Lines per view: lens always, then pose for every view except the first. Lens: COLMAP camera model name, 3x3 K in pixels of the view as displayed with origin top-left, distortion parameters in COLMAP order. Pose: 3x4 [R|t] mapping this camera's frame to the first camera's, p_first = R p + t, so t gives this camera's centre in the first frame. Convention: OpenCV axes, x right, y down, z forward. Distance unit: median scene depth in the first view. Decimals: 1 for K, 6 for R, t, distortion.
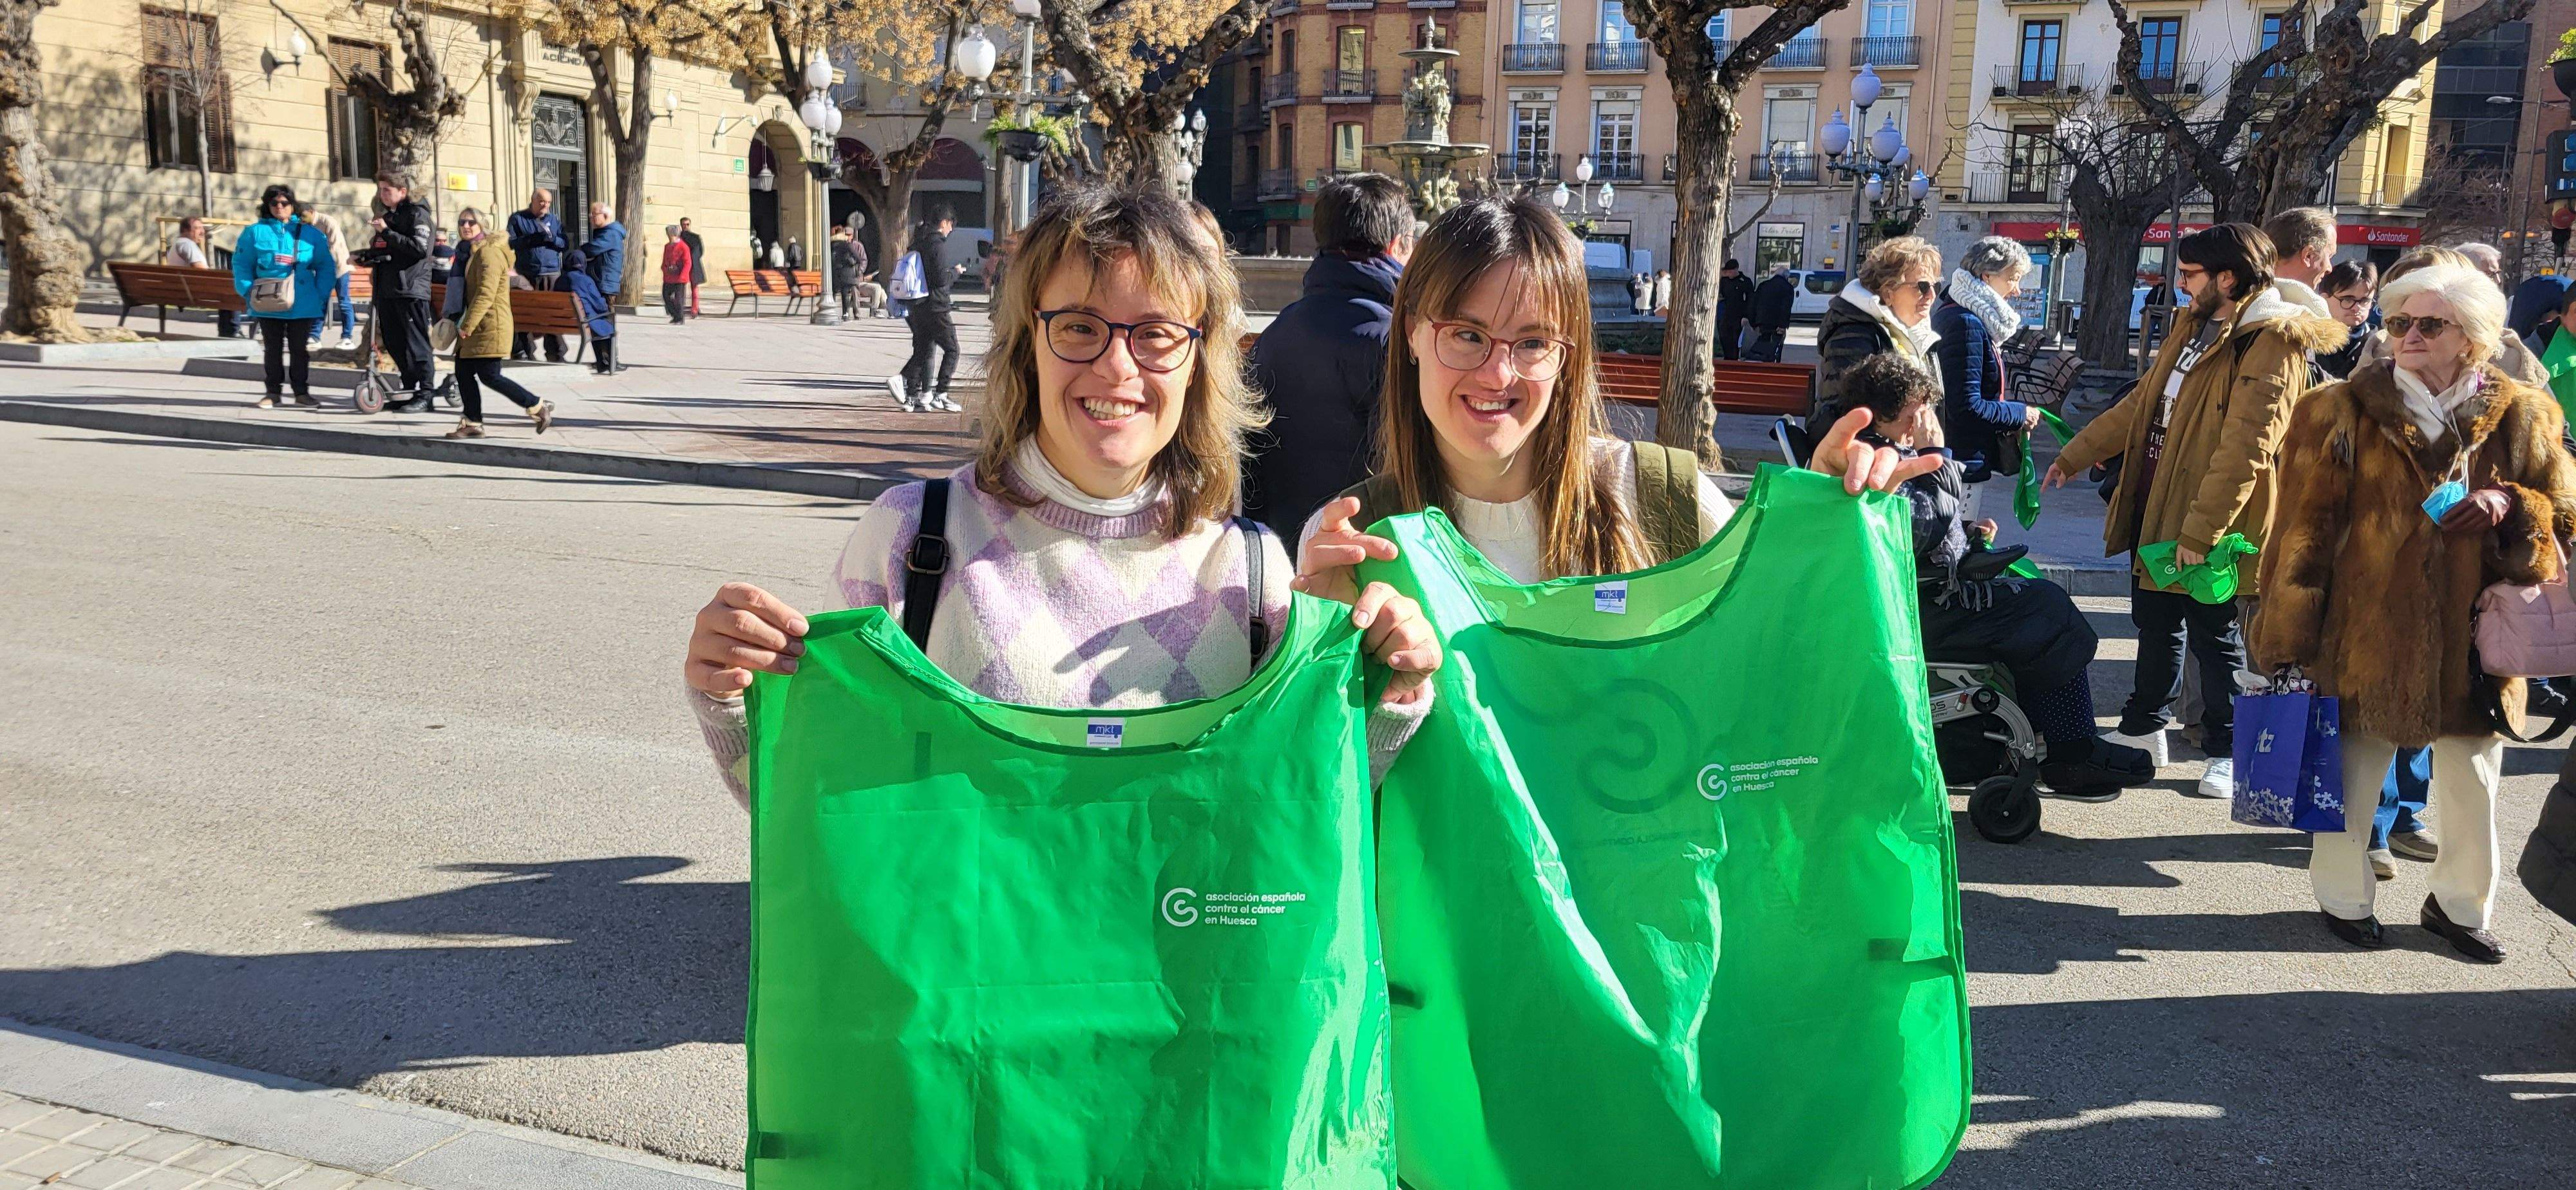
lens RADIAL K [[1963.4, 0, 1295.8], [0, 1963.4, 569.3], [0, 0, 1]] dist [0.052532, -0.008899]
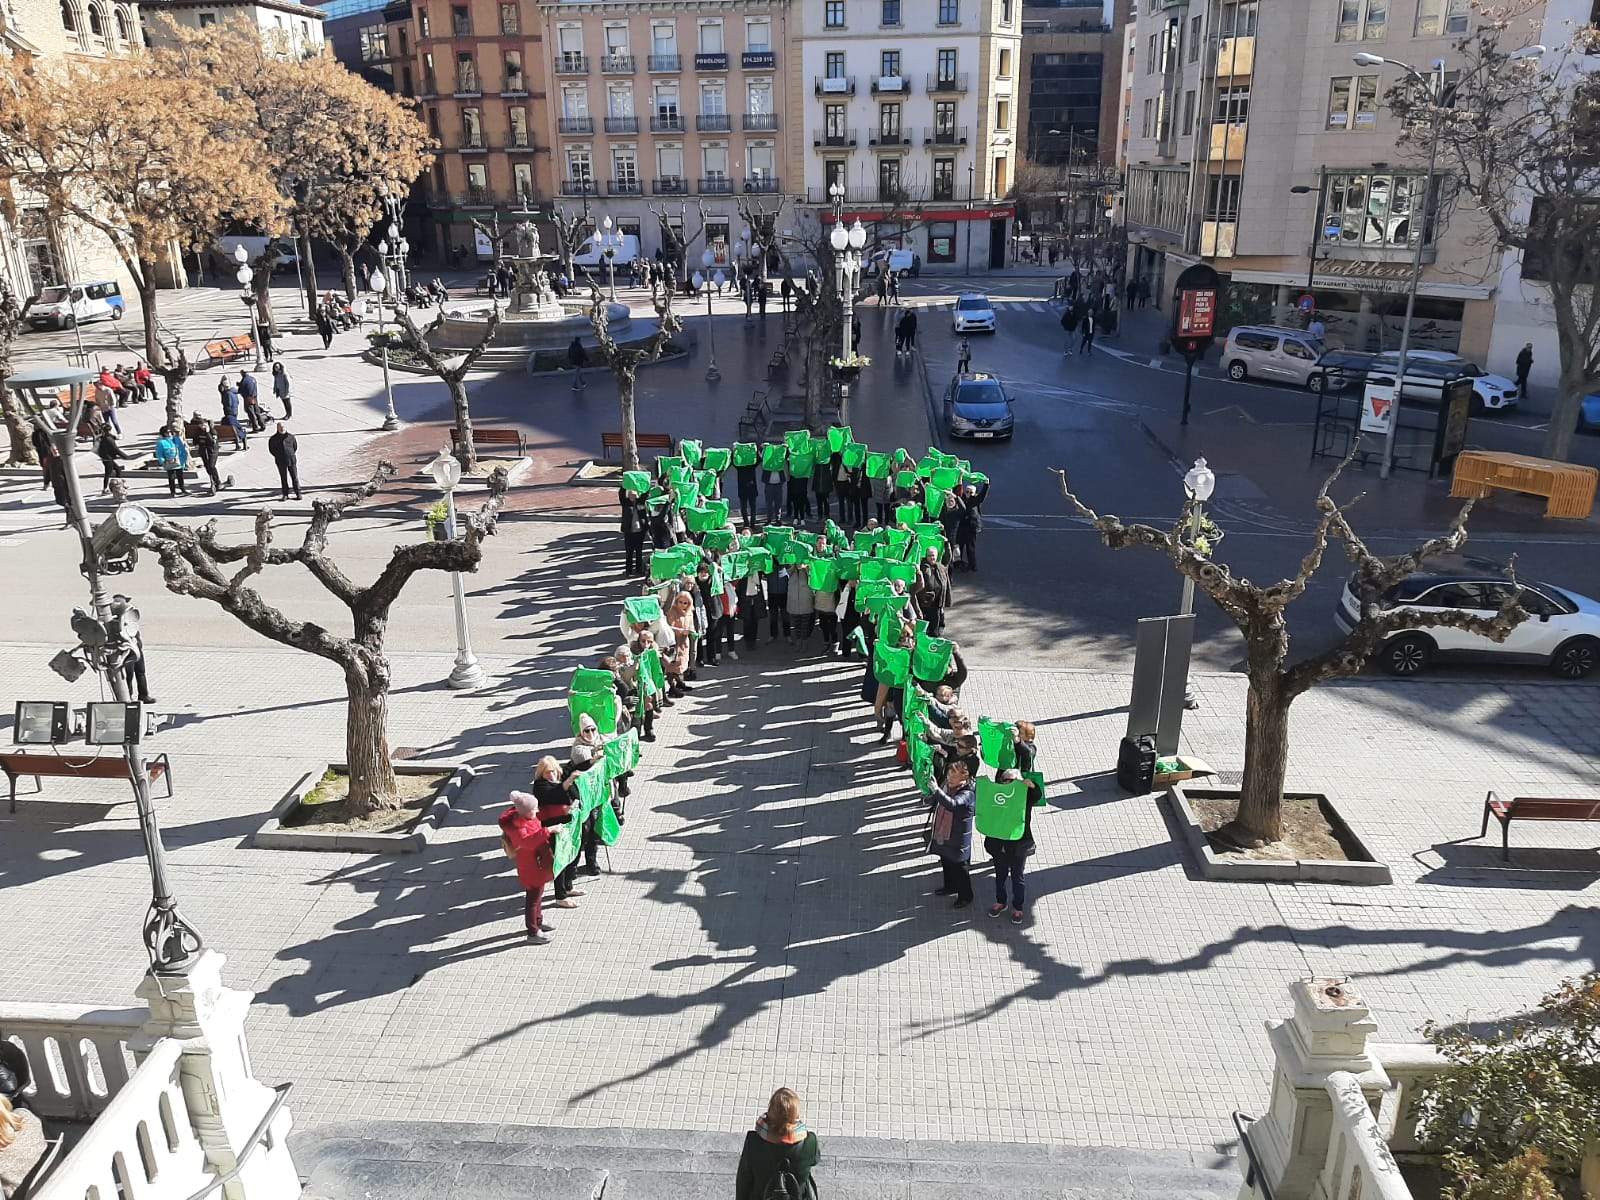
lens RADIAL K [[1247.6, 0, 793.2], [0, 1247.6, 620.3], [0, 0, 1]] dist [0.076791, -0.152889]
pose [[0.964073, -0.132563, 0.230198, -0.015906], [0.082386, 0.973062, 0.215319, -0.057663], [-0.252541, -0.188618, 0.949024, -0.278412]]
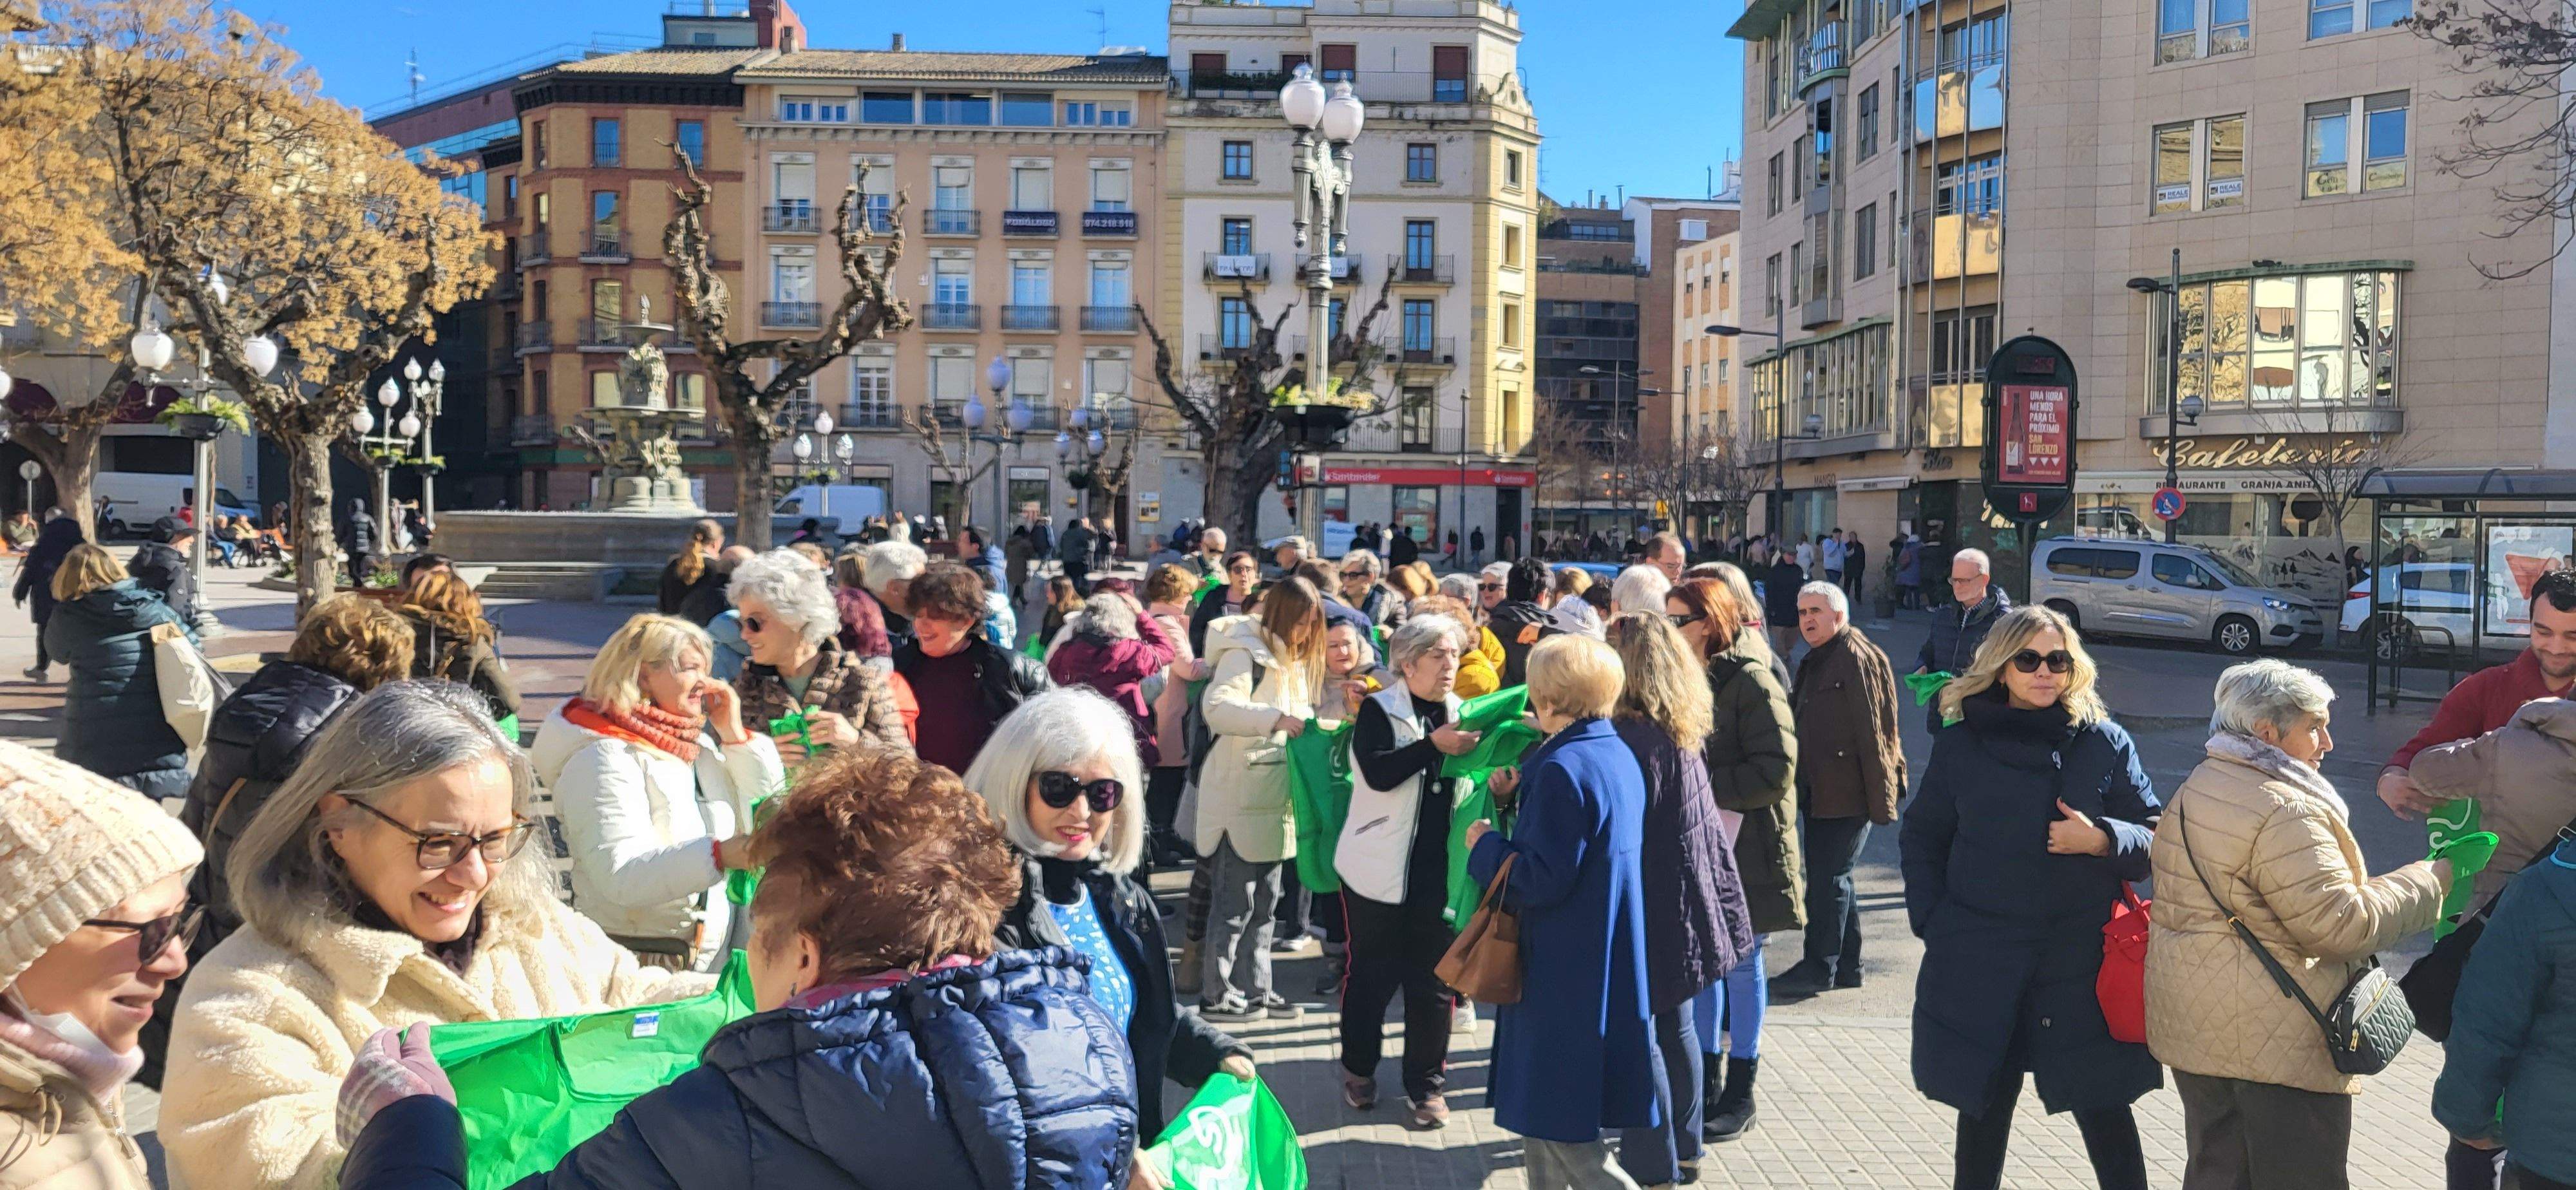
lens RADIAL K [[1972.7, 0, 1344.8], [0, 1972.7, 572.1], [0, 0, 1]] dist [0.050971, -0.026051]
pose [[0.935284, -0.025713, 0.352963, 0.022641], [0.066031, 0.992522, -0.102666, 0.009019], [-0.347684, 0.119328, 0.929987, -0.093658]]
